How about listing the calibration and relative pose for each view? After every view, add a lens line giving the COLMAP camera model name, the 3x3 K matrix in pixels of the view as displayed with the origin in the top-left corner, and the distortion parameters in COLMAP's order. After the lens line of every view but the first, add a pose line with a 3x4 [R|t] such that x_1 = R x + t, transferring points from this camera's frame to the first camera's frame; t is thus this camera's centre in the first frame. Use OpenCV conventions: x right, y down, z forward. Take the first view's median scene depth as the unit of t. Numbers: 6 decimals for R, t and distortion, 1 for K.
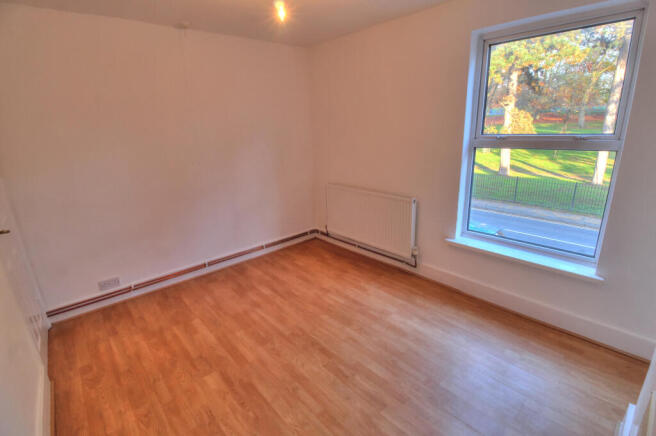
lens RADIAL K [[303.9, 0, 328.4], [0, 303.9, 207.8], [0, 0, 1]] dist [-0.014472, -0.001086]
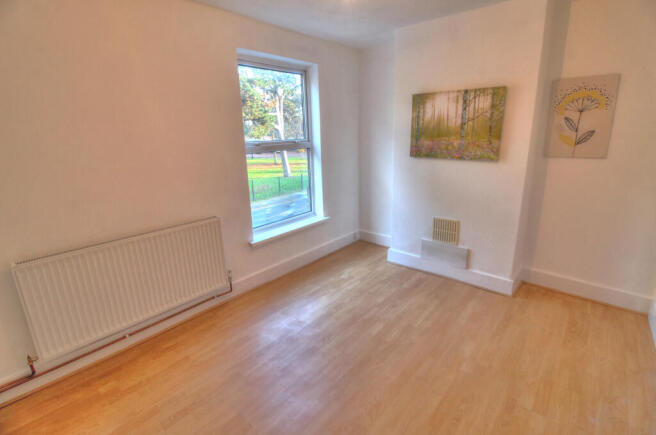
lens RADIAL K [[303.9, 0, 328.4], [0, 303.9, 207.3], [0, 0, 1]] dist [-0.014472, -0.001086]
pose [[-0.101054, -0.203795, 0.973784, -0.654317], [0.294326, 0.928858, 0.224936, -0.175228], [-0.950348, 0.309340, -0.033883, 0.785881]]
